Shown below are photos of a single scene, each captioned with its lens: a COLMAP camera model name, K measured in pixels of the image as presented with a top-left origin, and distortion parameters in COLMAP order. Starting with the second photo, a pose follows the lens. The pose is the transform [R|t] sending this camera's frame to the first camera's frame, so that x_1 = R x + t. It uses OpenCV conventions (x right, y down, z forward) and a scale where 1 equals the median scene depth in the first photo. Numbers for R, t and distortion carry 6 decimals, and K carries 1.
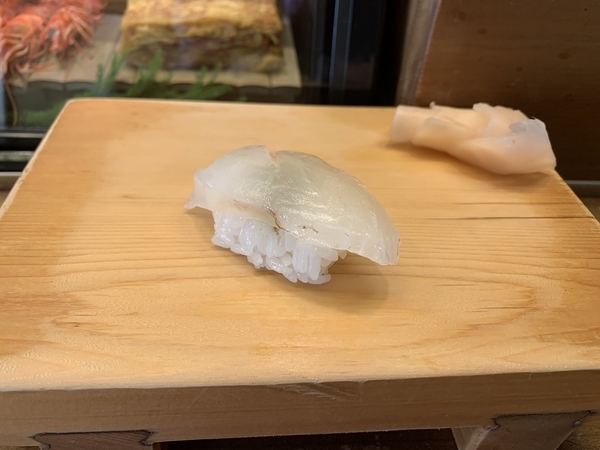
lens RADIAL K [[478.5, 0, 298.6], [0, 478.5, 227.4], [0, 0, 1]] dist [-0.053785, 0.052715]
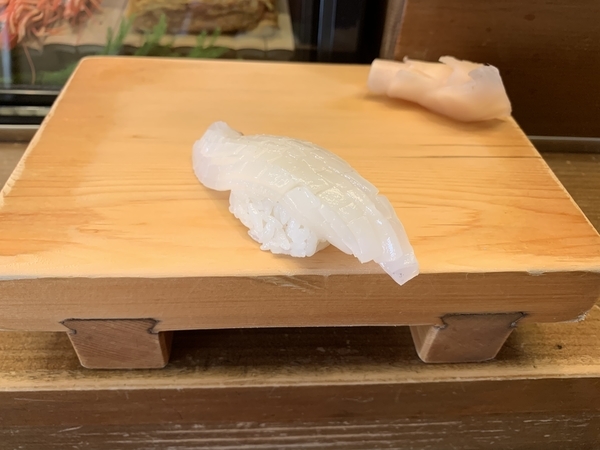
lens RADIAL K [[476.9, 0, 297.1], [0, 476.9, 223.3], [0, 0, 1]] dist [-0.040861, 0.034930]
pose [[0.999886, 0.004612, -0.014412, 0.047555], [-0.004037, 0.999203, 0.039720, 0.089021], [0.014584, -0.039657, 0.999107, -0.149021]]
